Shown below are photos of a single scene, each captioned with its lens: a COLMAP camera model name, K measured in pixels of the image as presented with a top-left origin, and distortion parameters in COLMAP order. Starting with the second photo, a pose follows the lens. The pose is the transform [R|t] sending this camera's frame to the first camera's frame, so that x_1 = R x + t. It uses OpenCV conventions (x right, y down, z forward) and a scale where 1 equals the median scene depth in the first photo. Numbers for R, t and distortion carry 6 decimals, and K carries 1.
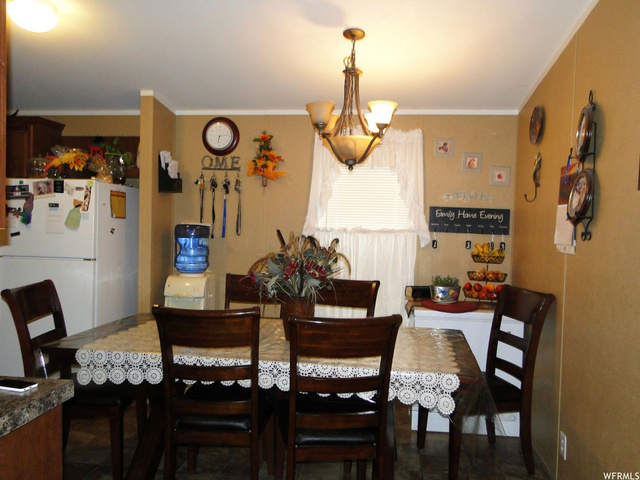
lens RADIAL K [[530.3, 0, 323.1], [0, 530.3, 237.3], [0, 0, 1]] dist [0.003222, -0.004170]
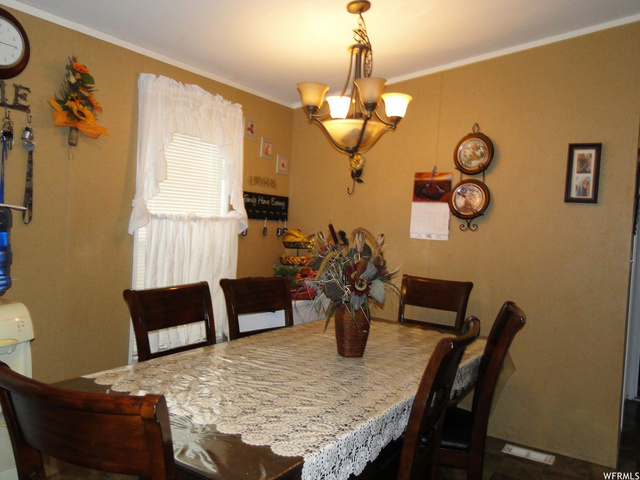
lens RADIAL K [[530.3, 0, 323.1], [0, 530.3, 237.3], [0, 0, 1]] dist [0.003222, -0.004170]
pose [[0.398688, -0.038214, 0.916290, -0.591357], [-0.010968, 0.998861, 0.046430, -0.022498], [-0.917021, -0.028561, 0.397815, 0.505263]]
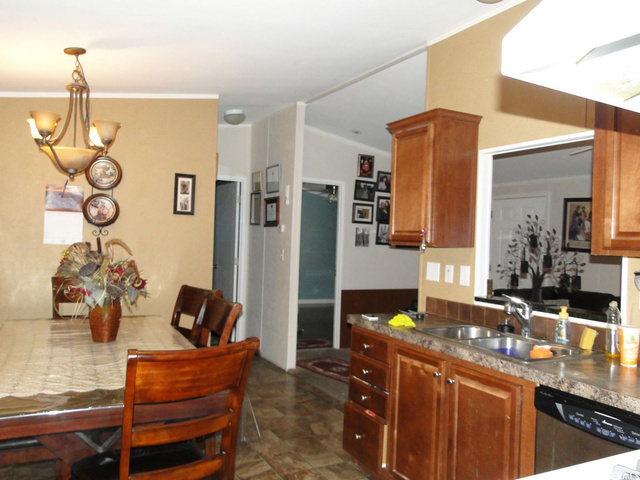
lens RADIAL K [[530.3, 0, 323.1], [0, 530.3, 237.3], [0, 0, 1]] dist [0.003222, -0.004170]
pose [[-0.595477, -0.046544, 0.802023, -0.812971], [-0.023500, 0.998902, 0.040522, -0.045648], [-0.803029, 0.005282, -0.595917, 0.910241]]
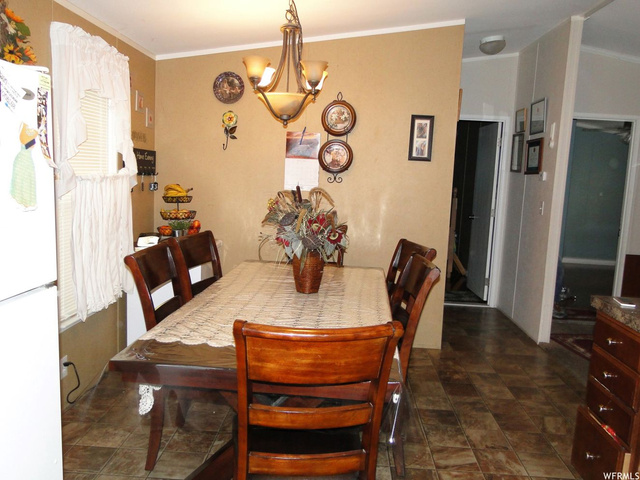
lens RADIAL K [[530.3, 0, 323.1], [0, 530.3, 237.3], [0, 0, 1]] dist [0.003222, -0.004170]
pose [[-0.097709, -0.154681, 0.983121, -0.747543], [-0.014310, 0.987964, 0.154021, -0.050303], [-0.995112, 0.000981, -0.098746, 0.762294]]
